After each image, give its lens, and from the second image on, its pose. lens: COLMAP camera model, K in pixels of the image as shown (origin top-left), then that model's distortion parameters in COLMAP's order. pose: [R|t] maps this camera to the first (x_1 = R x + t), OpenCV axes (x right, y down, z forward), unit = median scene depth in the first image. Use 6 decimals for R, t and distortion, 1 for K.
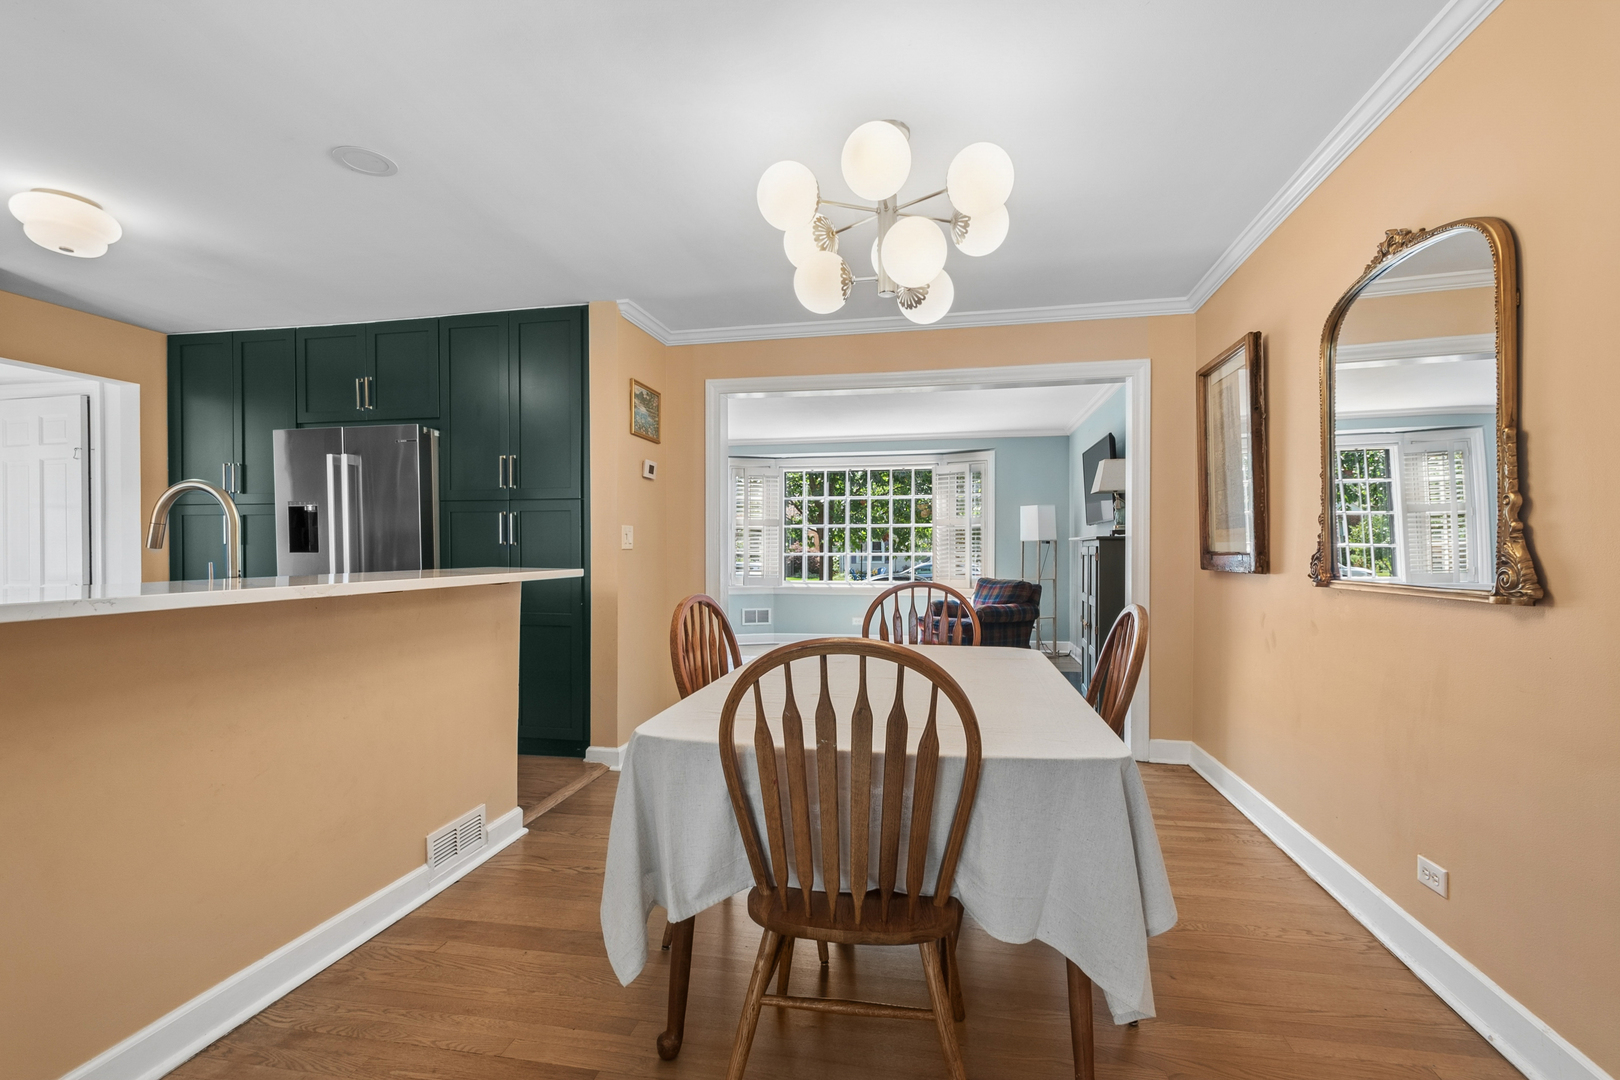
lens RADIAL K [[722.6, 0, 828.0], [0, 722.6, 553.5], [0, 0, 1]] dist [0.002943, 0.000501]
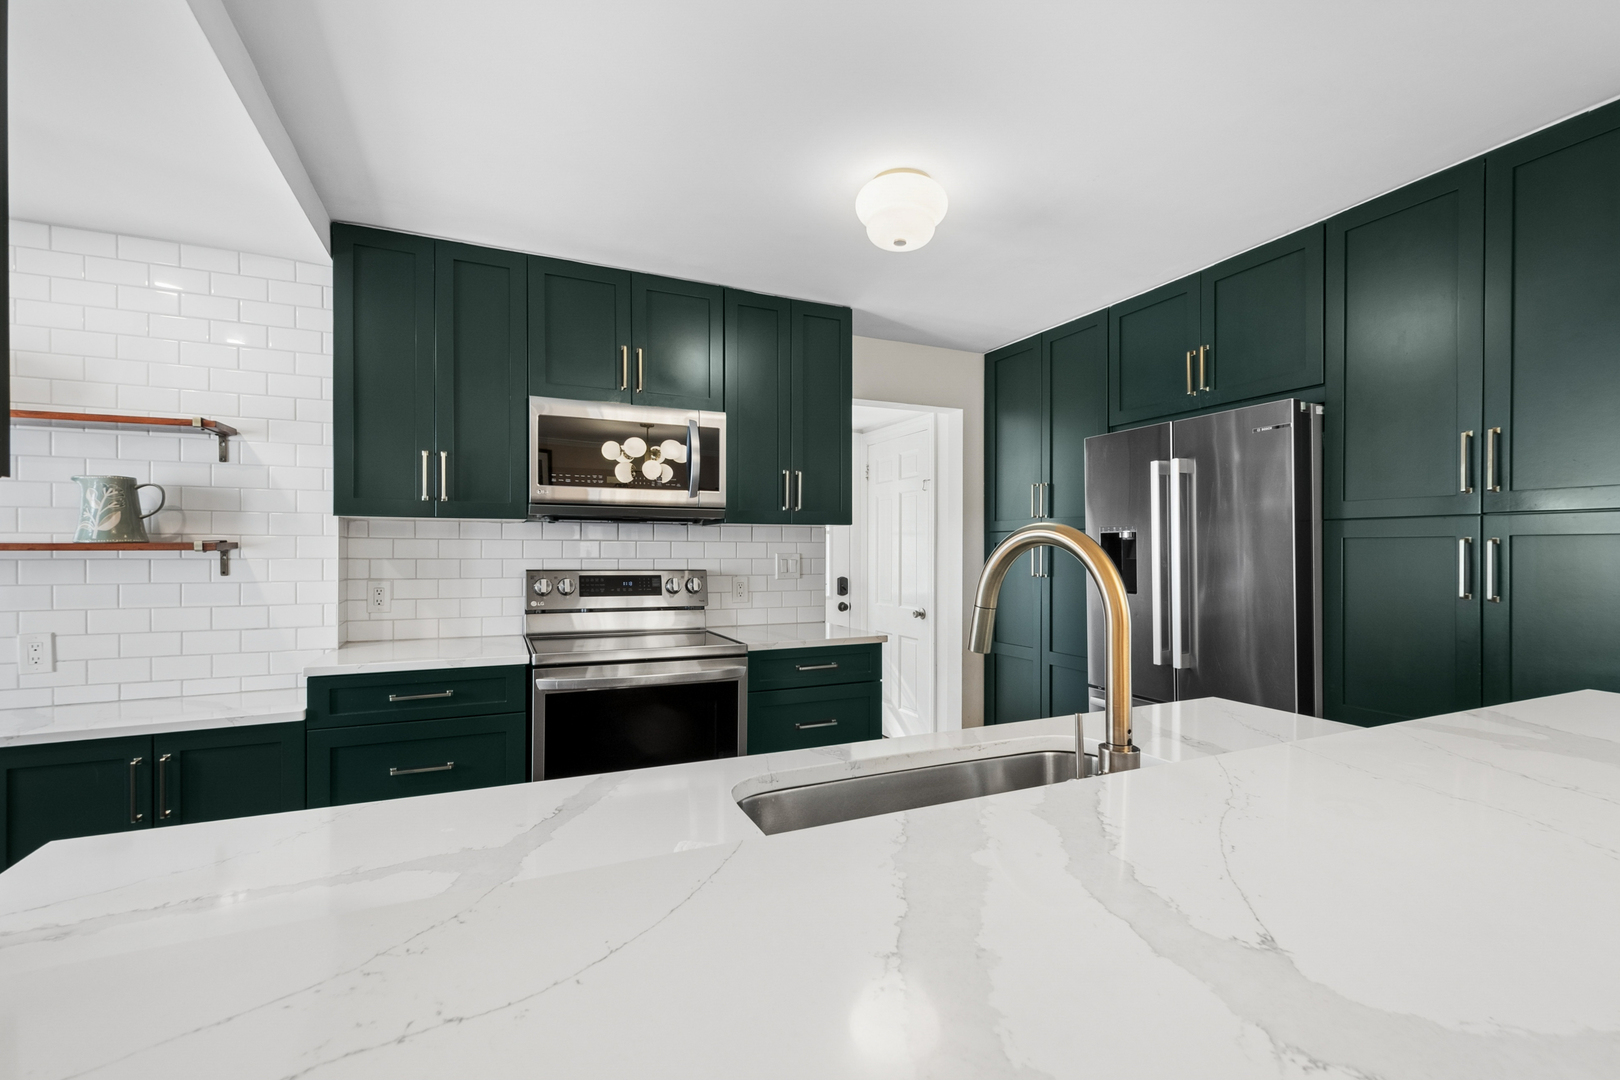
lens RADIAL K [[709.6, 0, 823.9], [0, 709.6, 547.6], [0, 0, 1]] dist [0.000026, -0.001185]
pose [[0.577305, 0.000267, -0.816529, -0.296653], [-0.010229, 0.999924, -0.006905, -0.041601], [0.816465, 0.012339, 0.577263, 0.316488]]
